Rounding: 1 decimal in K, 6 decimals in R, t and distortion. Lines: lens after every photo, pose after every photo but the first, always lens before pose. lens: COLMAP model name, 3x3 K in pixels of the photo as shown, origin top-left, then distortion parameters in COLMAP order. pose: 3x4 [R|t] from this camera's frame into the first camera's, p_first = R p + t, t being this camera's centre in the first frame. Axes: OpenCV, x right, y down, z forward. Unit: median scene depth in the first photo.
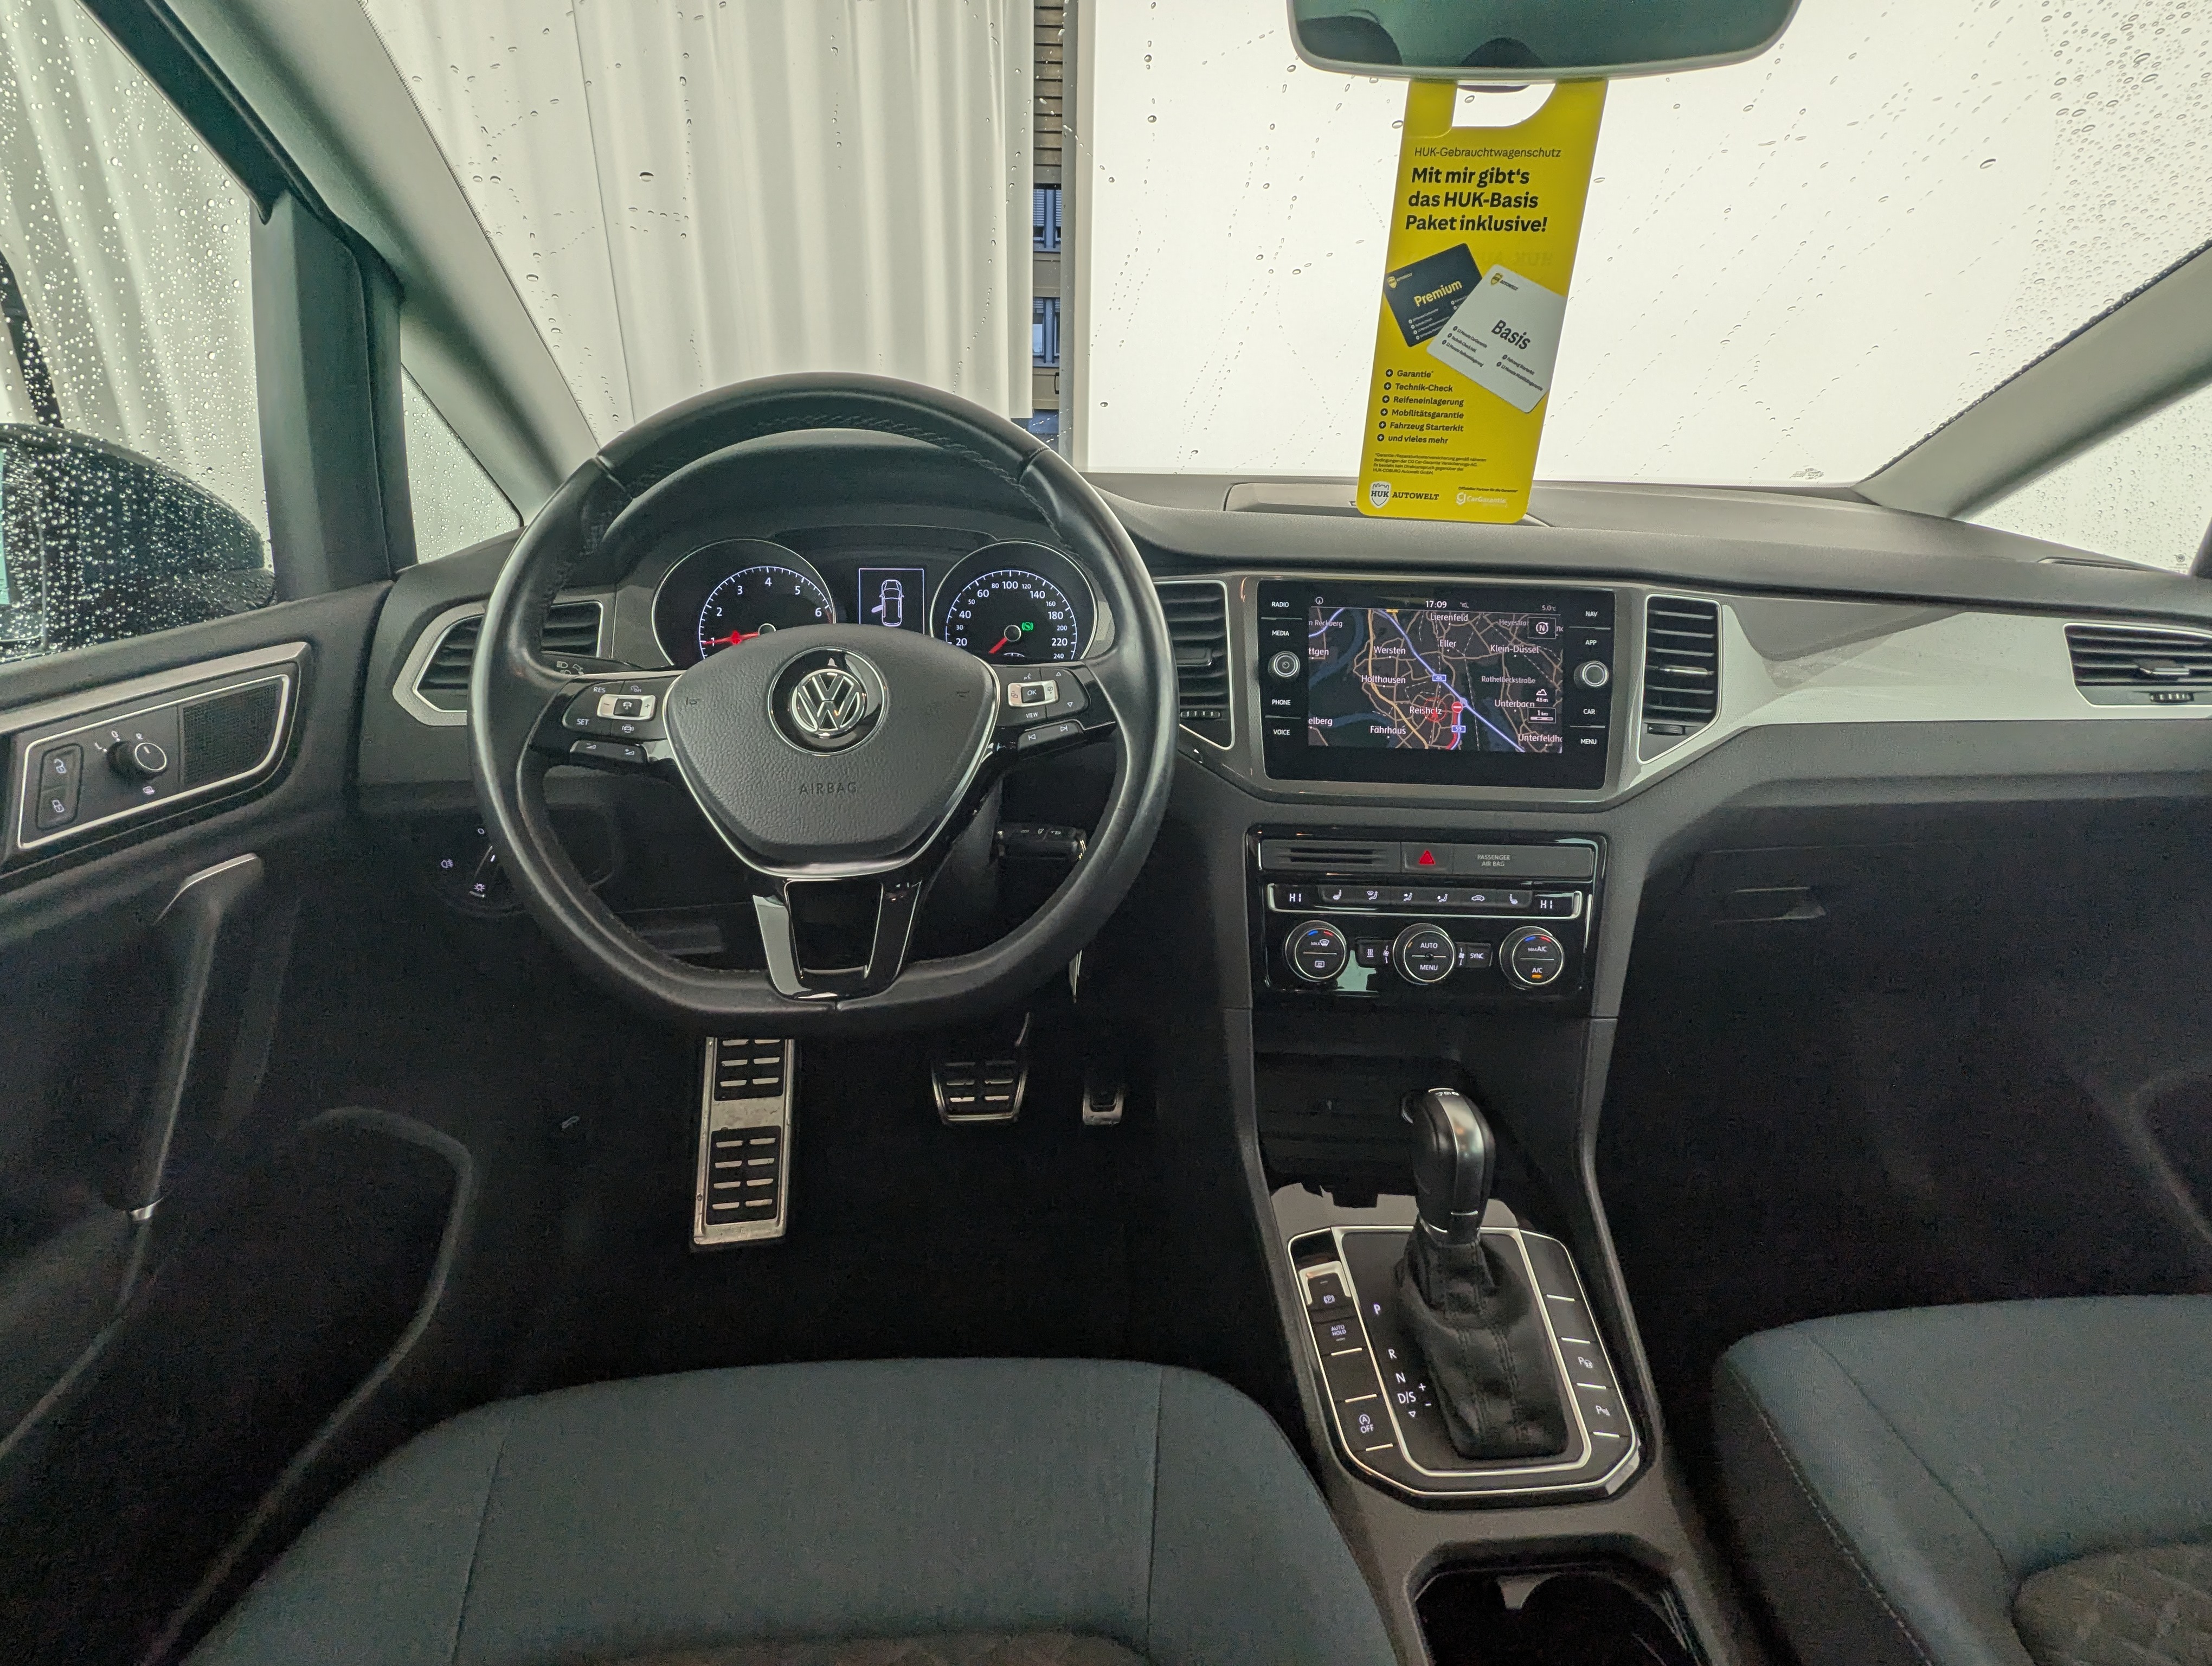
lens RADIAL K [[1054.8, 0, 1108.7], [0, 1054.8, 848.5], [0, 0, 1]] dist [0.001051, -0.000316]
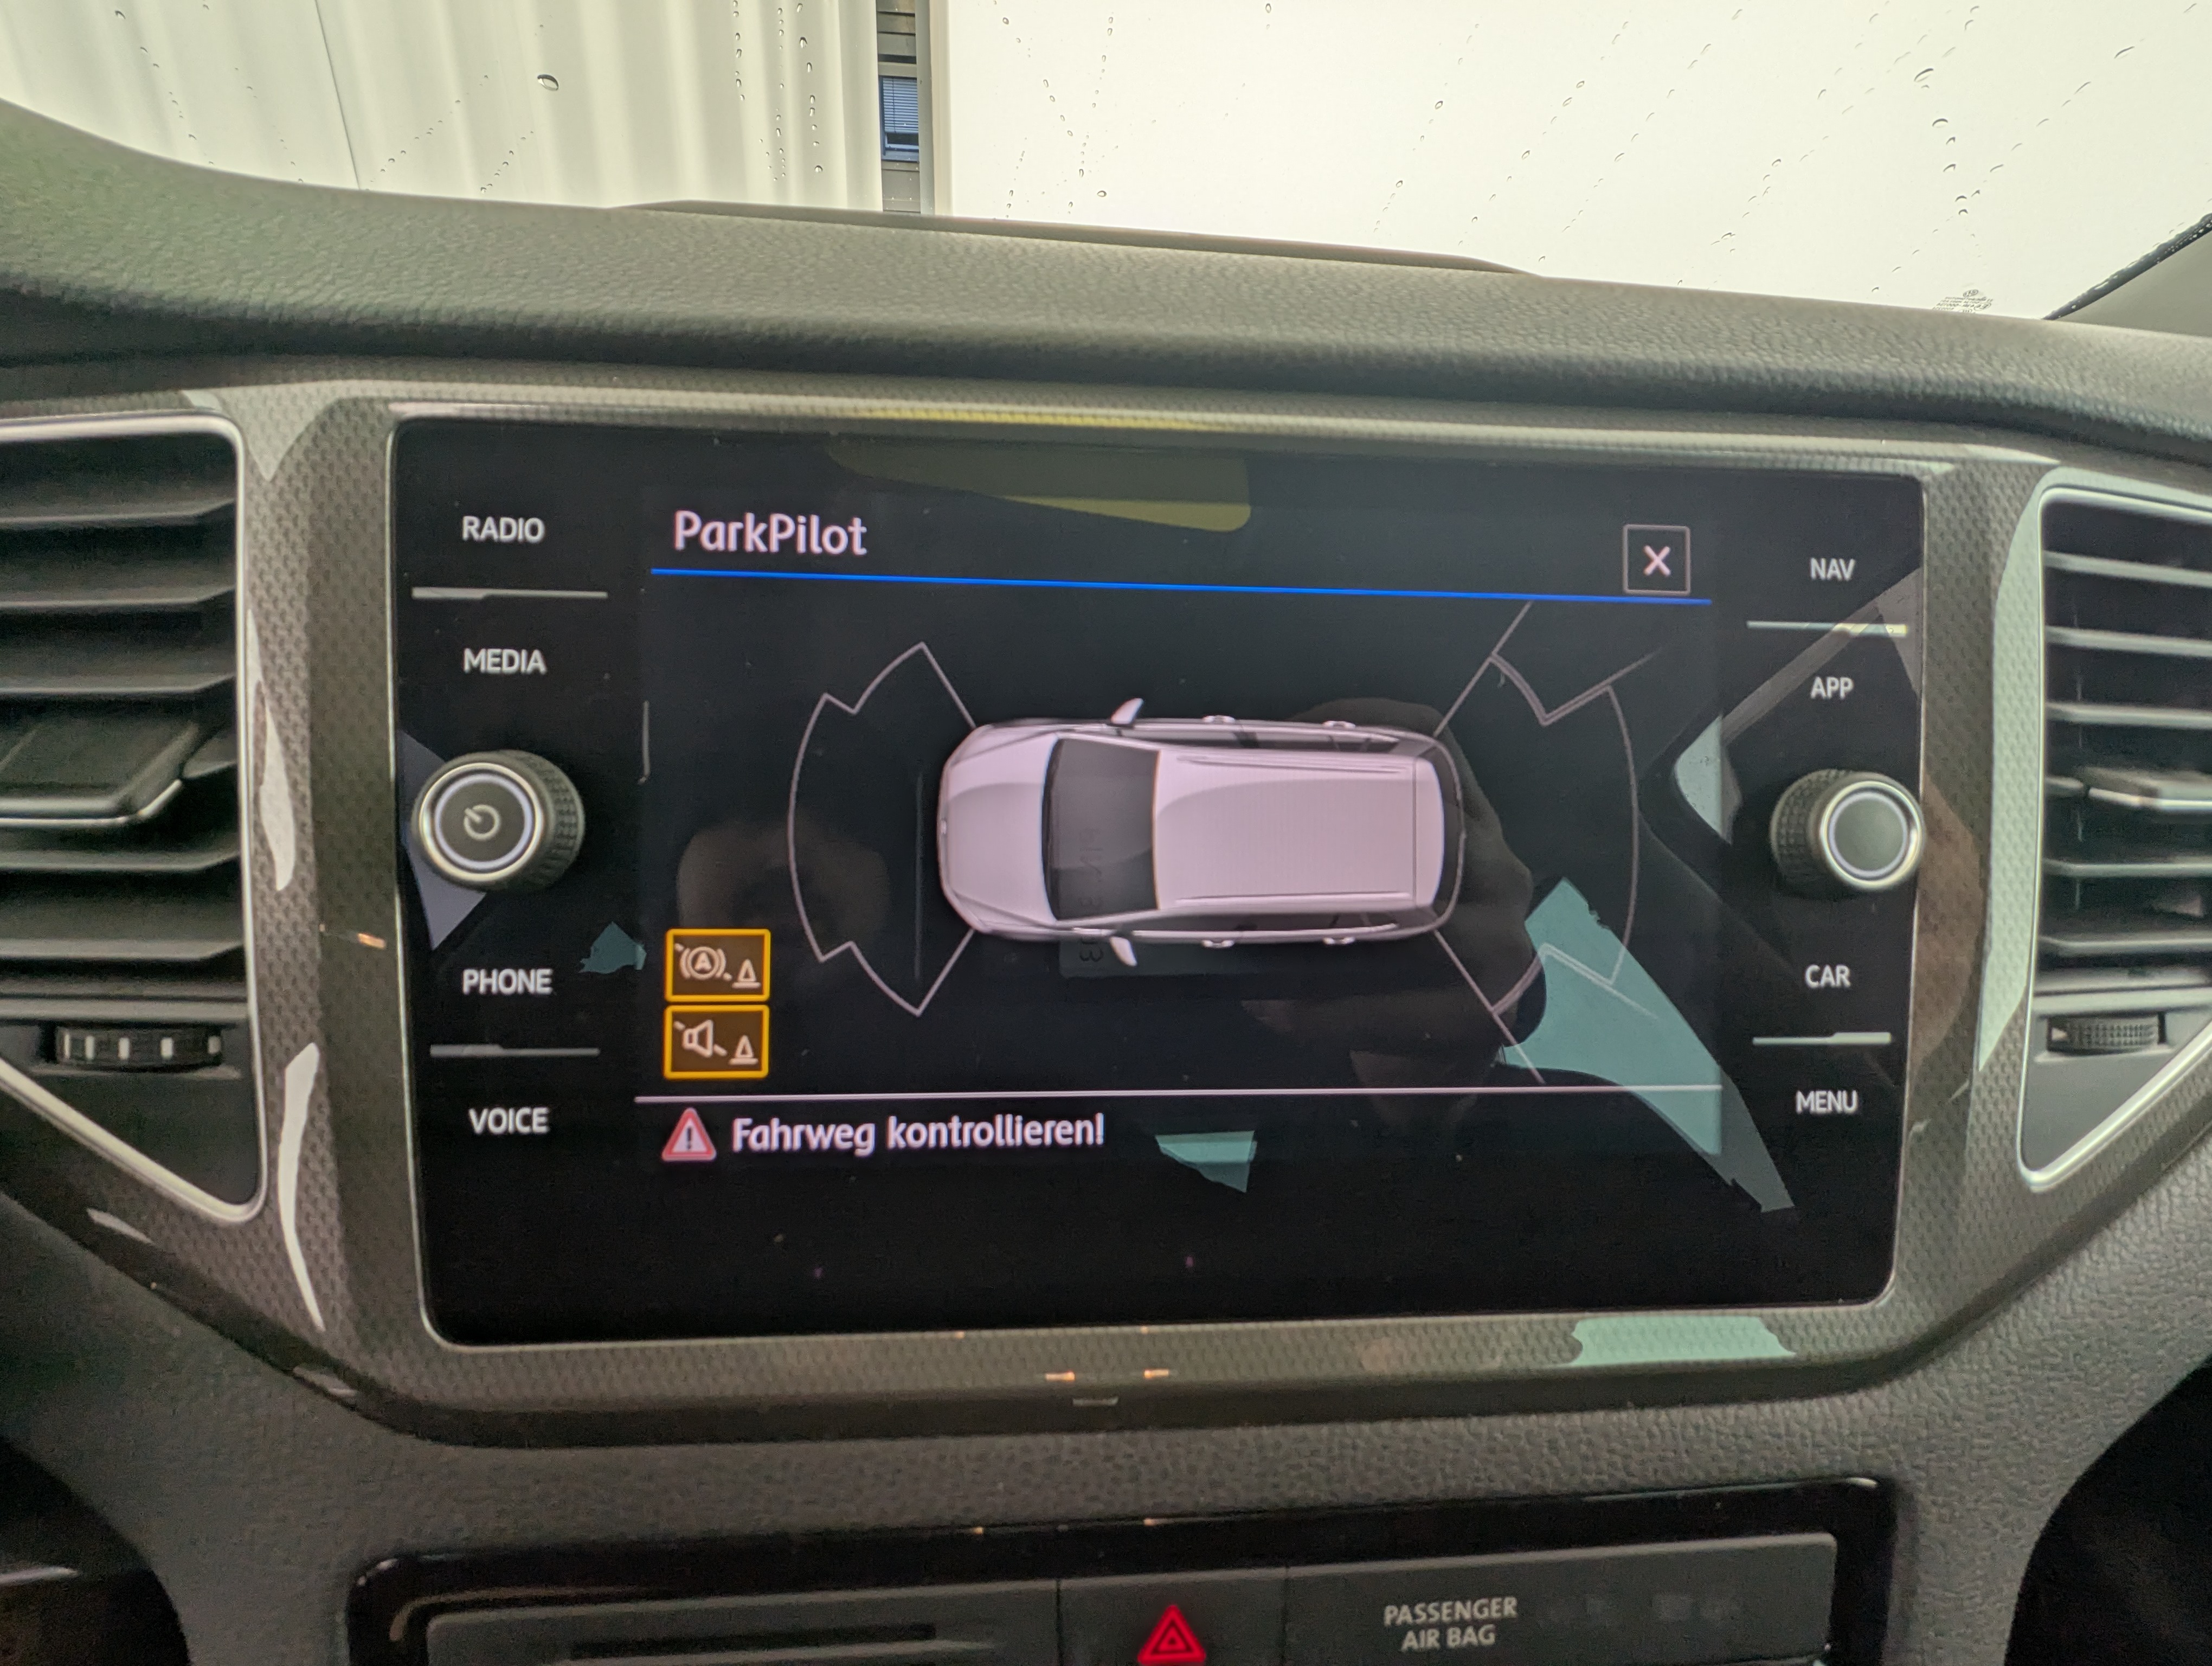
lens RADIAL K [[1054.8, 0, 1105.4], [0, 1054.8, 823.6], [0, 0, 1]] dist [0.001051, -0.000316]
pose [[0.996583, -0.021157, 0.079836, 0.270389], [0.017847, 0.998960, 0.041956, -0.177935], [-0.080641, -0.040388, 0.995925, 0.772409]]
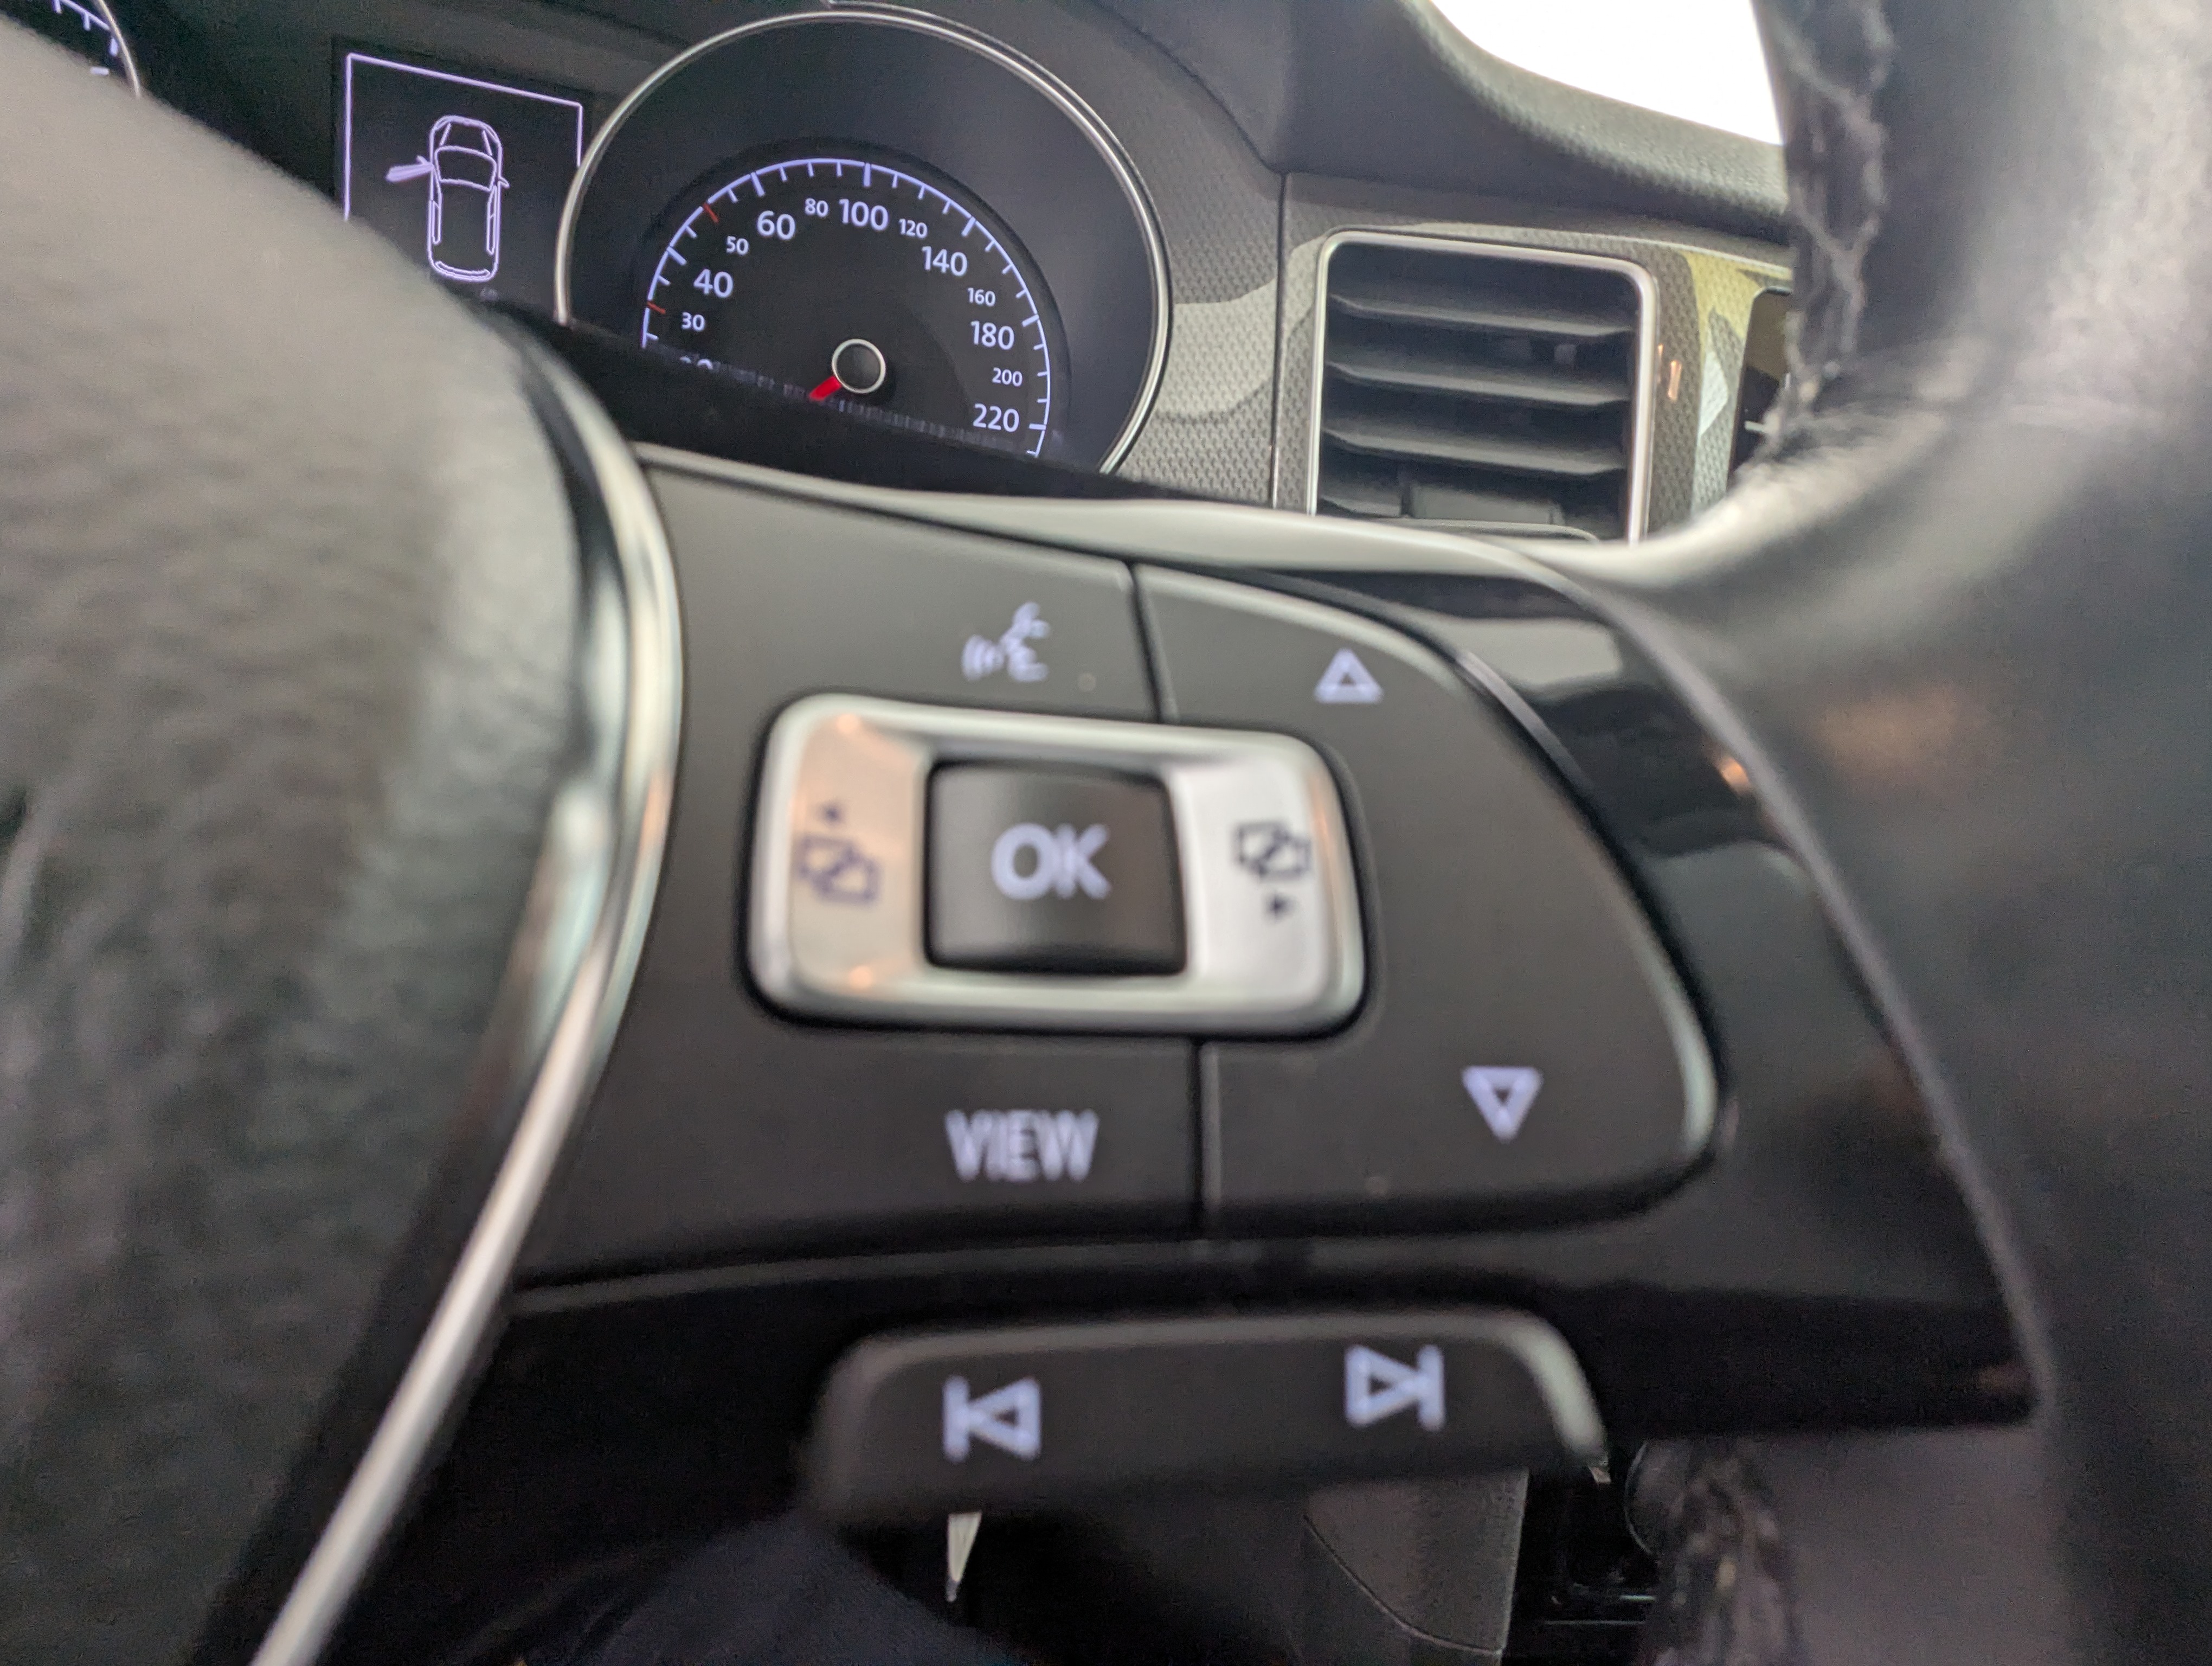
lens RADIAL K [[1054.8, 0, 1099.9], [0, 1054.8, 833.8], [0, 0, 1]] dist [0.001051, -0.000316]
pose [[0.981563, 0.093725, 0.166581, -0.066504], [-0.116925, 0.983866, 0.135411, -0.130176], [-0.151202, -0.152392, 0.976685, 0.733623]]
